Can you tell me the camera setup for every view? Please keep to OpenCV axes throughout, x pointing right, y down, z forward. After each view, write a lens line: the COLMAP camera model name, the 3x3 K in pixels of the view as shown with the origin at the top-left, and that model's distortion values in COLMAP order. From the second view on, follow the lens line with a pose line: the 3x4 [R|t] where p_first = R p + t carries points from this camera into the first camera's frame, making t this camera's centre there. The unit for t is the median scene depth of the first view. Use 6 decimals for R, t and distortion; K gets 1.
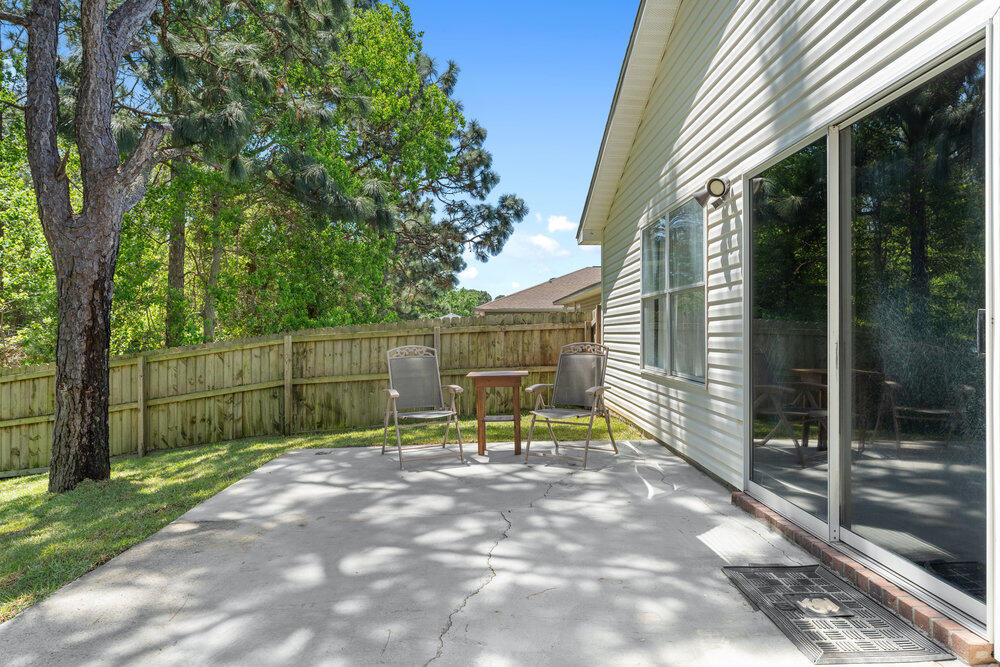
lens RADIAL K [[568.0, 0, 500.0], [0, 568.0, 333.5], [0, 0, 1]] dist [0.003480, 0.000530]
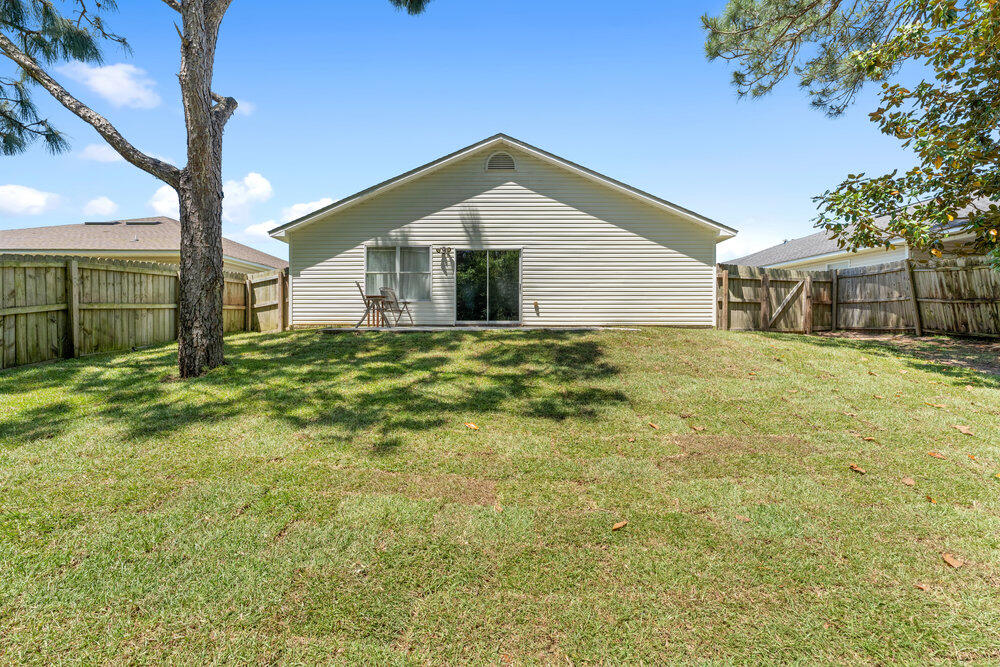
lens RADIAL K [[447.0, 0, 500.0], [0, 447.0, 333.5], [0, 0, 1]] dist [0.001078, 0.000458]
pose [[0.043501, -0.005544, 0.999038, -1.125514], [0.000965, 0.999984, 0.005507, 0.129183], [-0.999053, 0.000724, 0.043505, 0.205567]]
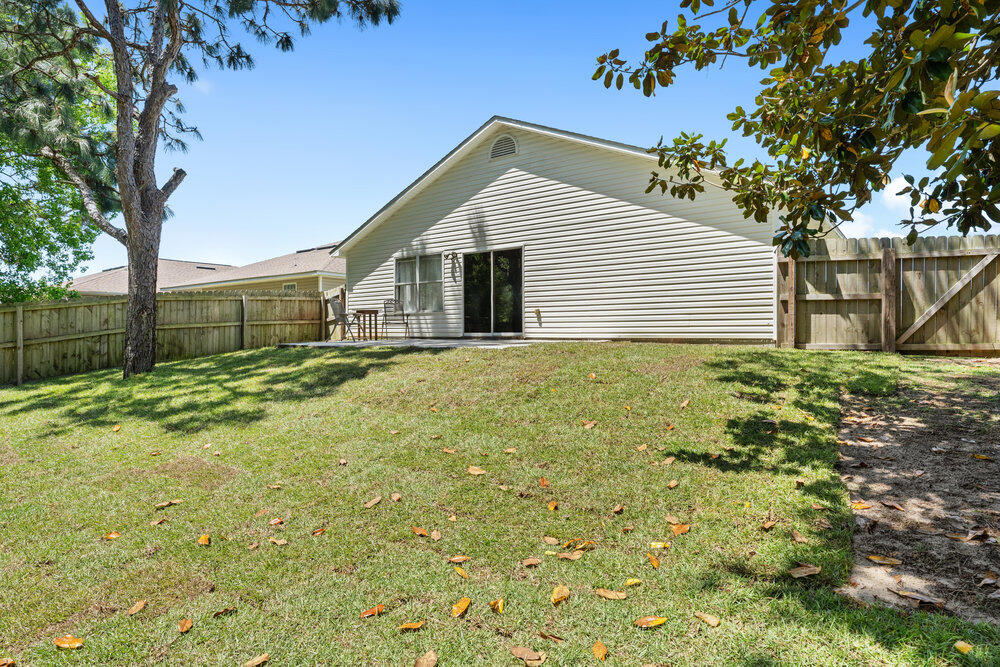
lens RADIAL K [[566.2, 0, 500.0], [0, 566.2, 333.5], [0, 0, 1]] dist [-0.002848, -0.000672]
pose [[0.631081, 0.001902, 0.775715, -0.920961], [0.001197, 0.999993, -0.003426, 0.106246], [-0.775716, 0.003091, 0.631075, -0.619024]]
